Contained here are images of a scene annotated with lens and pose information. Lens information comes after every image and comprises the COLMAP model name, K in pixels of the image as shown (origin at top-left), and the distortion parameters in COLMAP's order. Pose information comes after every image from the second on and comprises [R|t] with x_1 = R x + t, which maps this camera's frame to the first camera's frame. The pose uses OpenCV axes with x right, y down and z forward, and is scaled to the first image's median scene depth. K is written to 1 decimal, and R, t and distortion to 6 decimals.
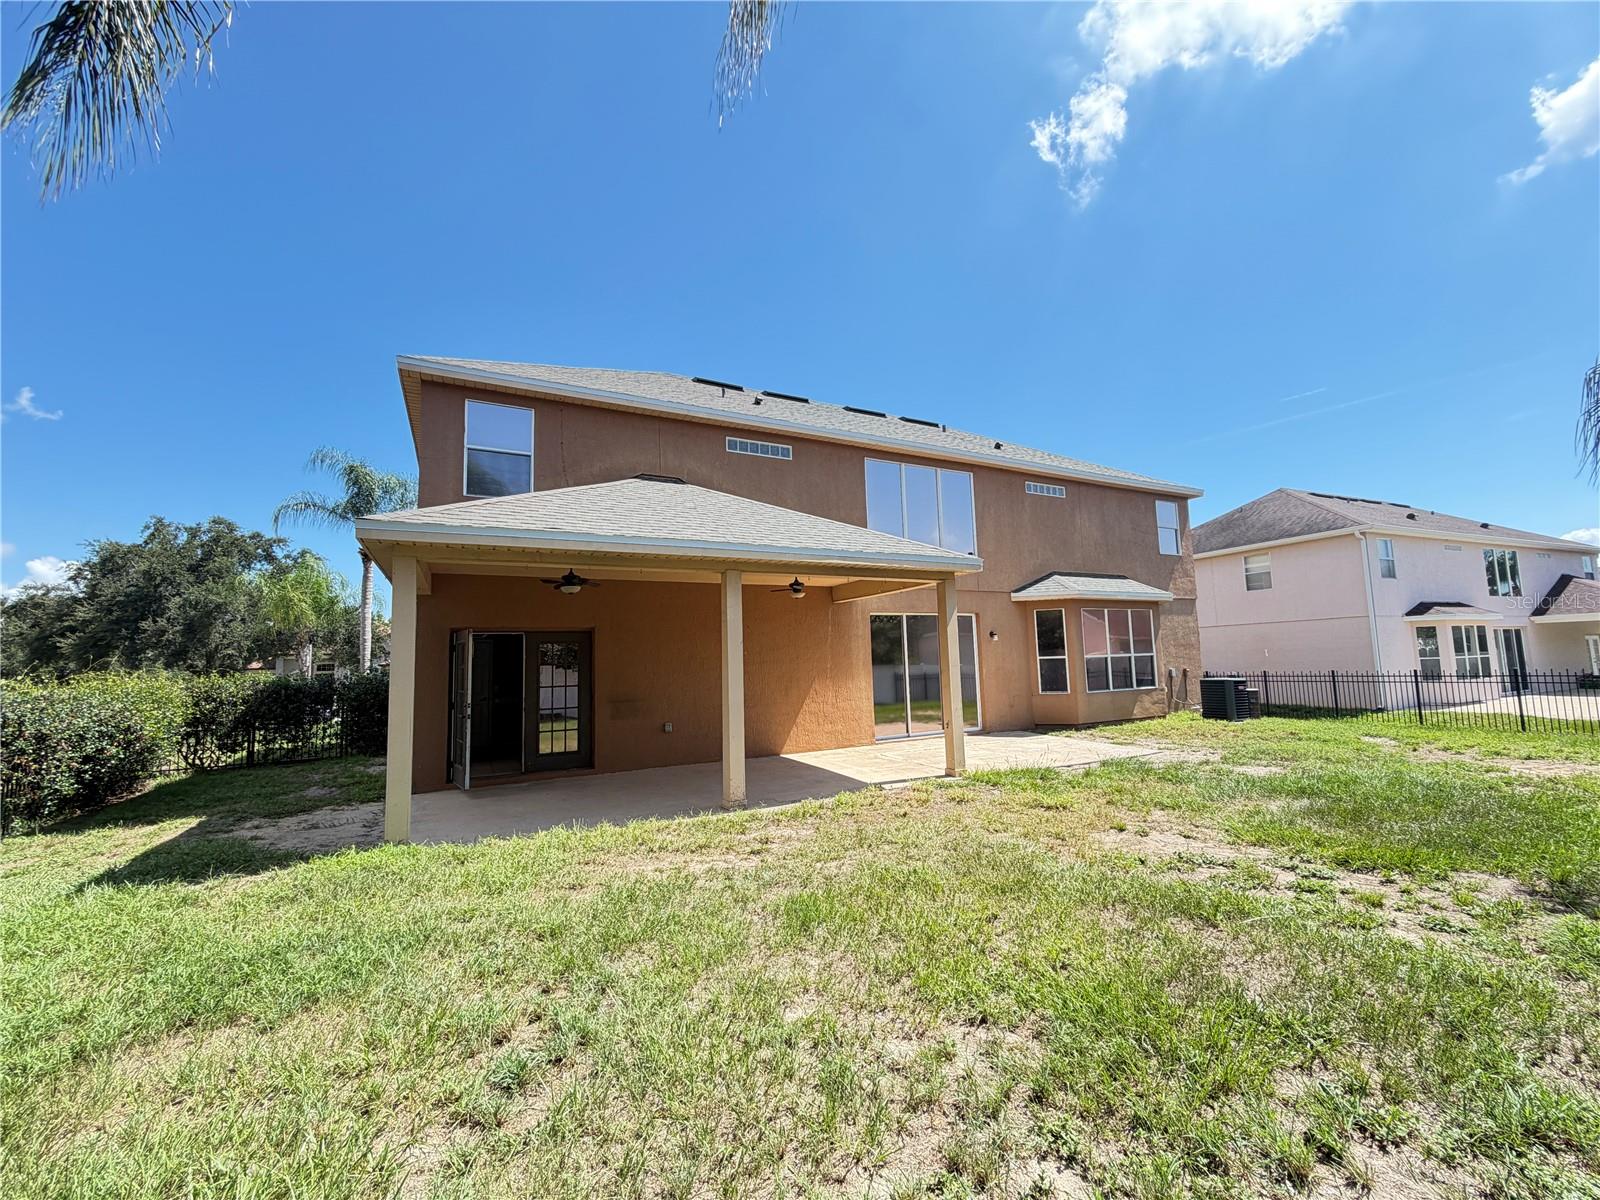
lens RADIAL K [[635.7, 0, 795.9], [0, 635.7, 601.5], [0, 0, 1]] dist [-0.003934, -0.000291]
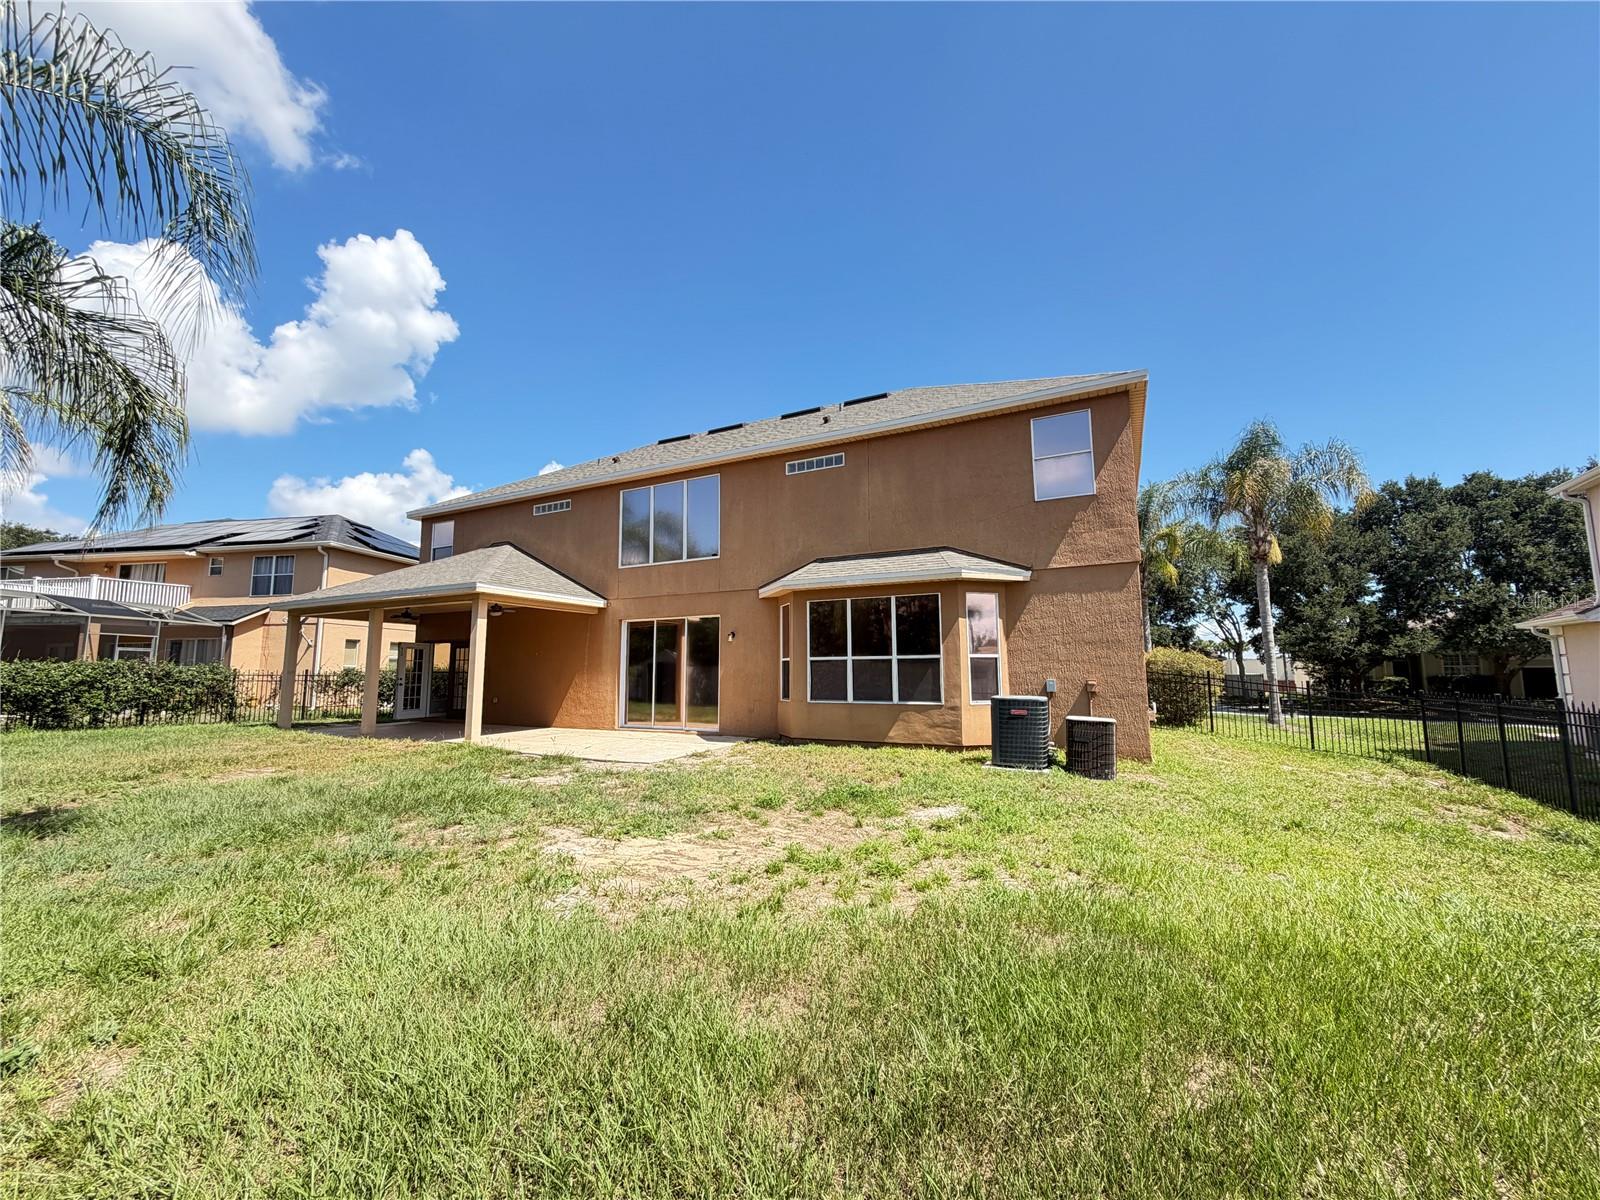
lens RADIAL K [[635.7, 0, 795.9], [0, 635.7, 601.5], [0, 0, 1]] dist [-0.003934, -0.000291]
pose [[0.594941, -0.063113, -0.801287, 1.114142], [0.062771, 0.997516, -0.031962, 0.036988], [0.801314, -0.031282, 0.597425, 0.488032]]
